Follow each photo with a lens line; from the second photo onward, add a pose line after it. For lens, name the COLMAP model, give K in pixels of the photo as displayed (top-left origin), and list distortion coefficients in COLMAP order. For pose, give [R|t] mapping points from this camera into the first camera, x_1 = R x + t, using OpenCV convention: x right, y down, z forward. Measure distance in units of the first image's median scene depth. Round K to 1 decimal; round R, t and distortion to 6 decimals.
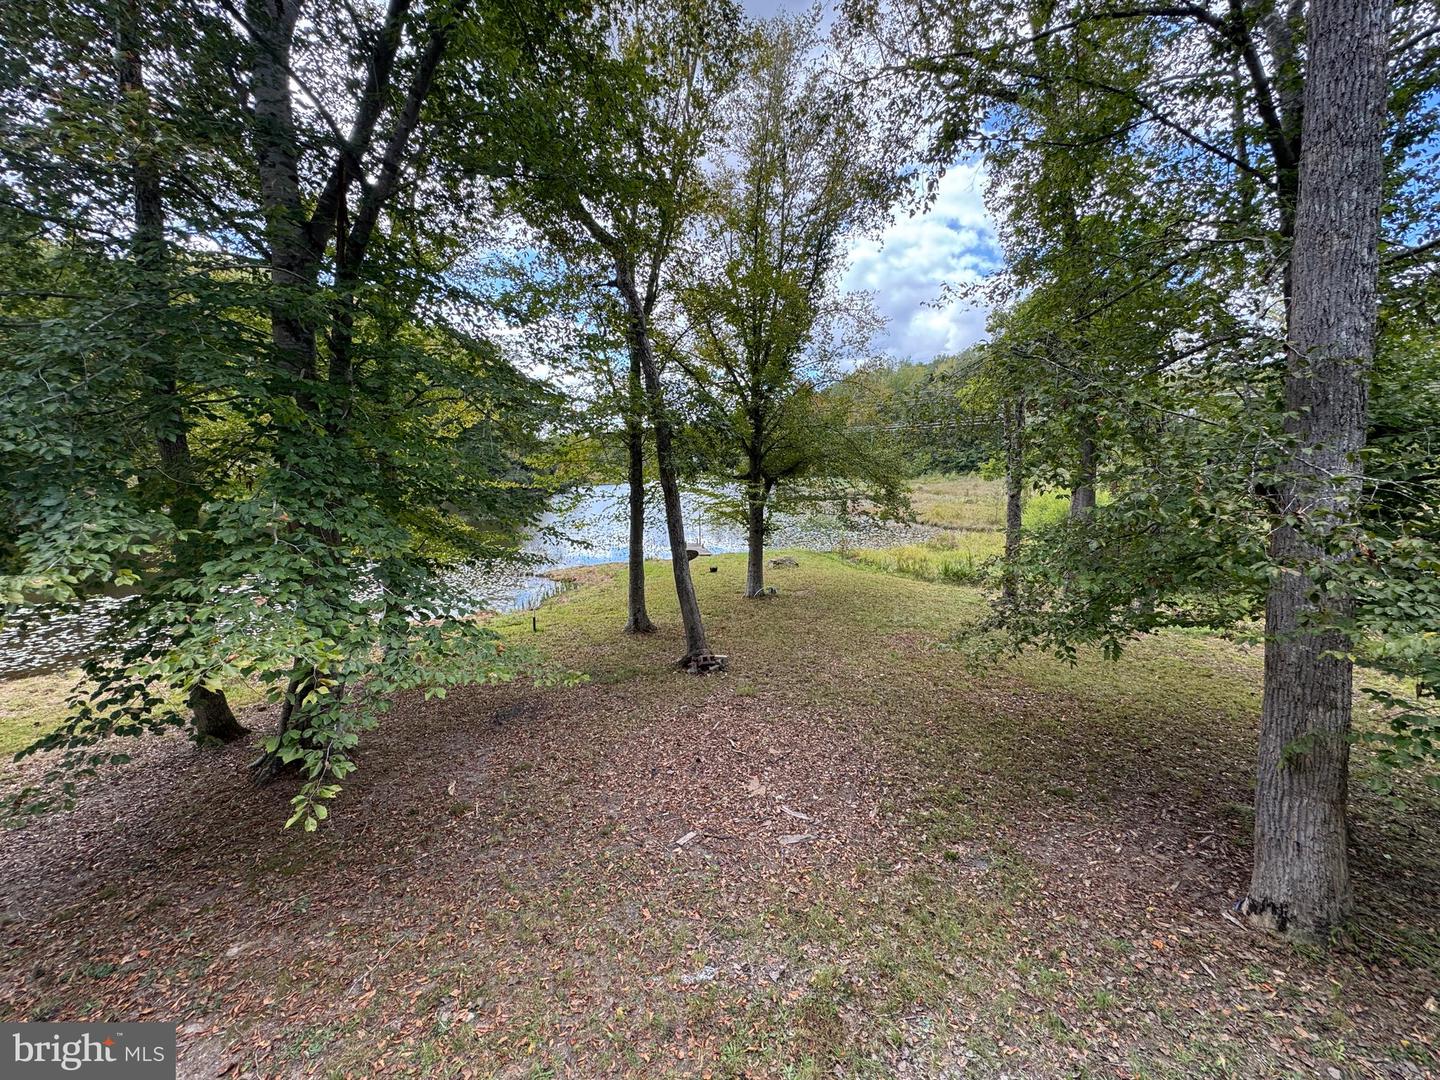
lens RADIAL K [[575.2, 0, 719.0], [0, 575.2, 538.4], [0, 0, 1]] dist [-0.004235, 0.000900]
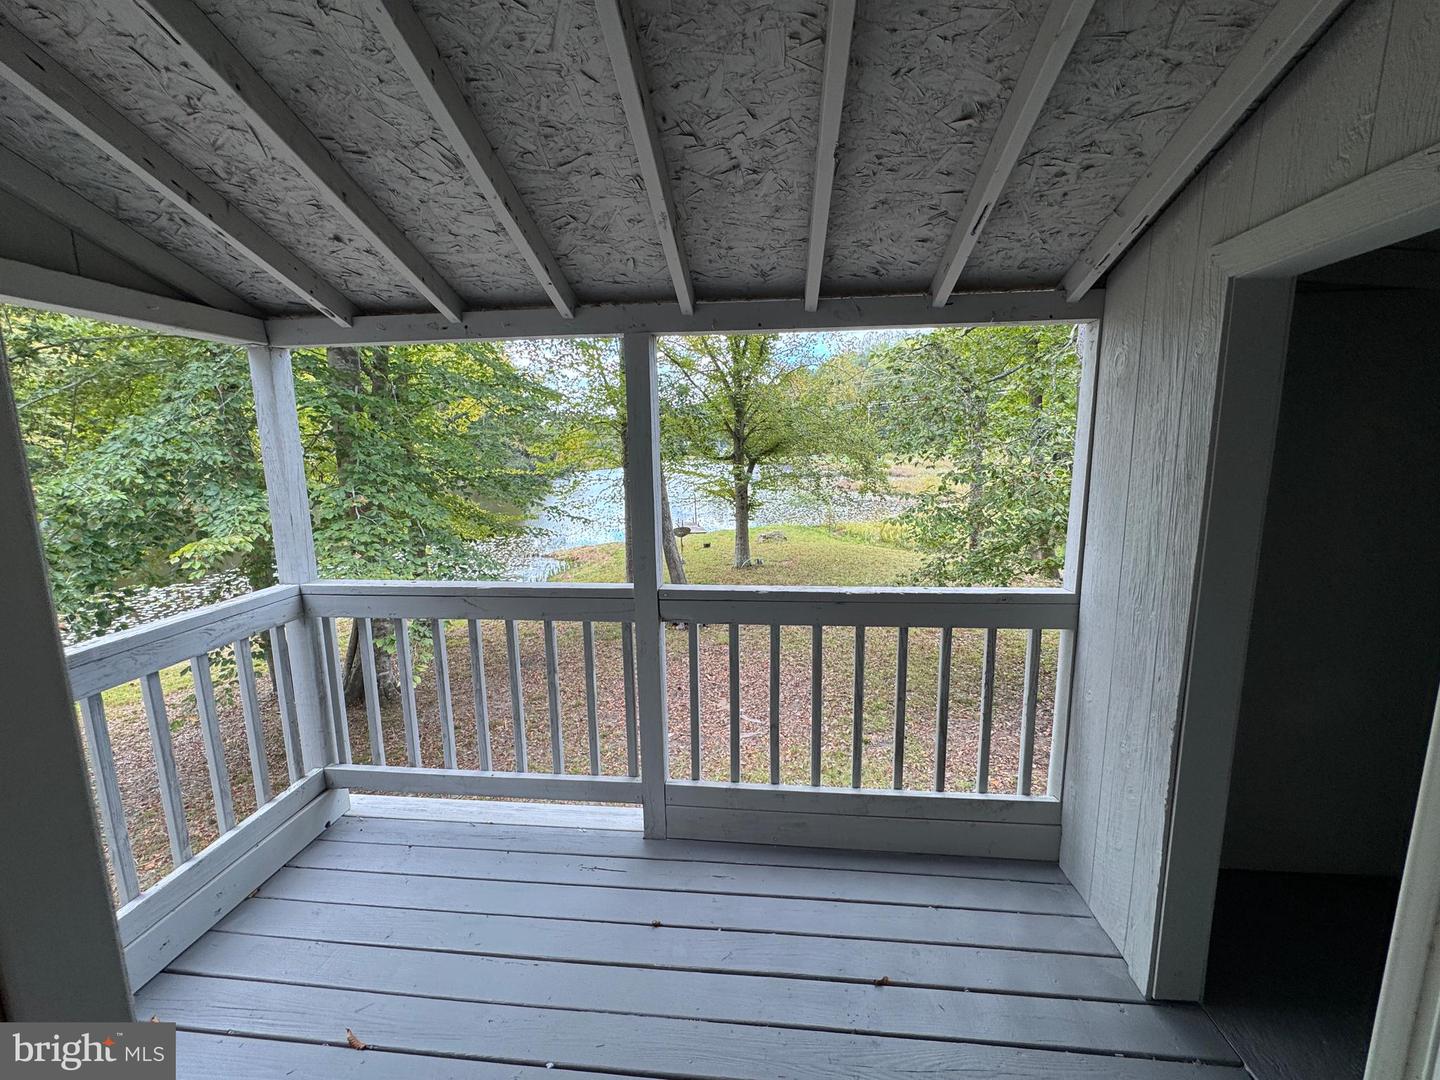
lens RADIAL K [[575.2, 0, 719.3], [0, 575.2, 540.5], [0, 0, 1]] dist [-0.004235, 0.000900]
pose [[0.999499, -0.031143, -0.005720, 0.027528], [0.031330, 0.998855, 0.036148, 0.009507], [0.004588, -0.036309, 0.999330, -0.095684]]
